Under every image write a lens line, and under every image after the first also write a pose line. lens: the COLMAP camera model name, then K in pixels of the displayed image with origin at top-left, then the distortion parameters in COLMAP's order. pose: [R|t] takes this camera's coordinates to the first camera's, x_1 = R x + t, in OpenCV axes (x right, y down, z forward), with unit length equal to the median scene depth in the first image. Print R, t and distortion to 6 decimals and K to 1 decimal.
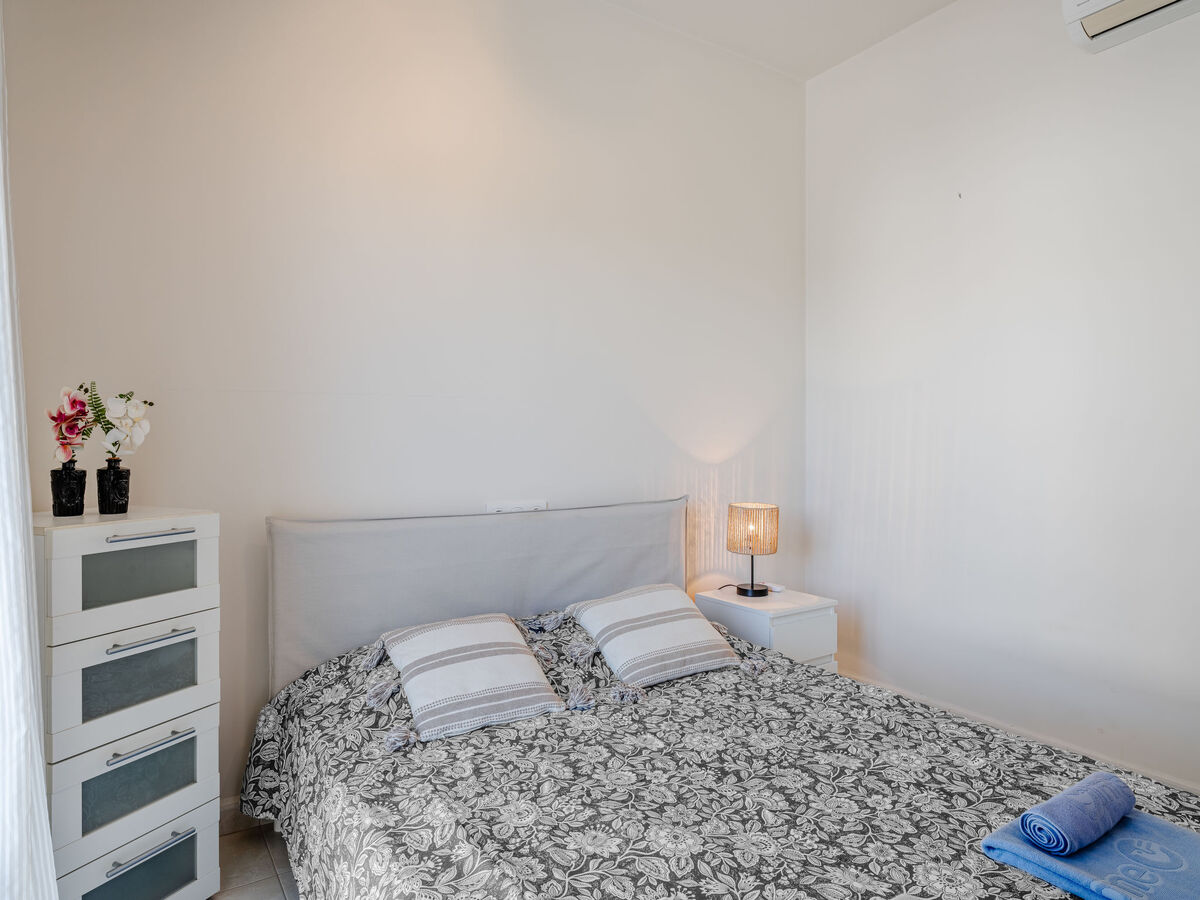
lens RADIAL K [[740.1, 0, 599.3], [0, 740.1, 440.0], [0, 0, 1]] dist [-0.004658, -0.000962]
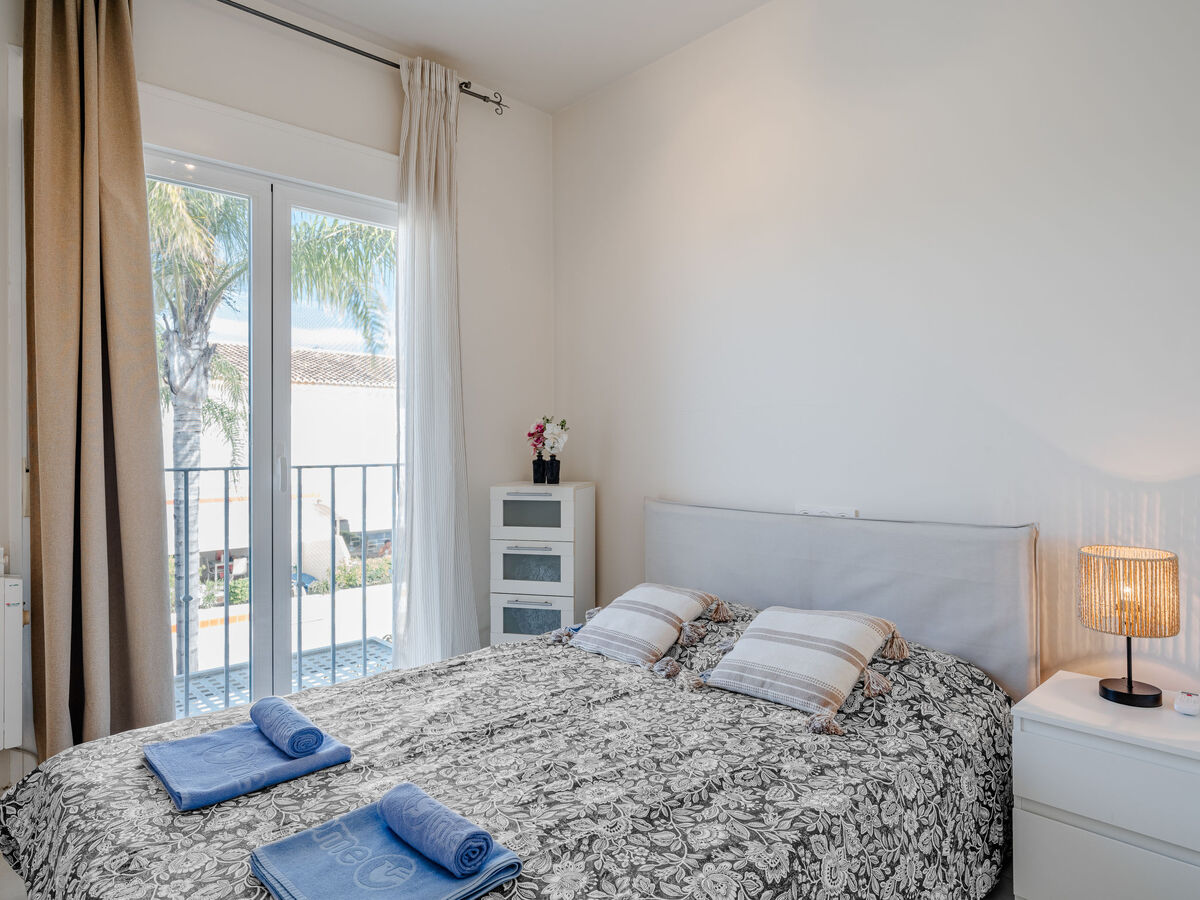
lens RADIAL K [[740.1, 0, 599.3], [0, 740.1, 440.0], [0, 0, 1]] dist [-0.004658, -0.000962]
pose [[0.171285, -0.000234, -0.985221, 0.819640], [0.006013, 0.999982, 0.000808, -0.009487], [0.985203, -0.006063, 0.171283, 0.517420]]
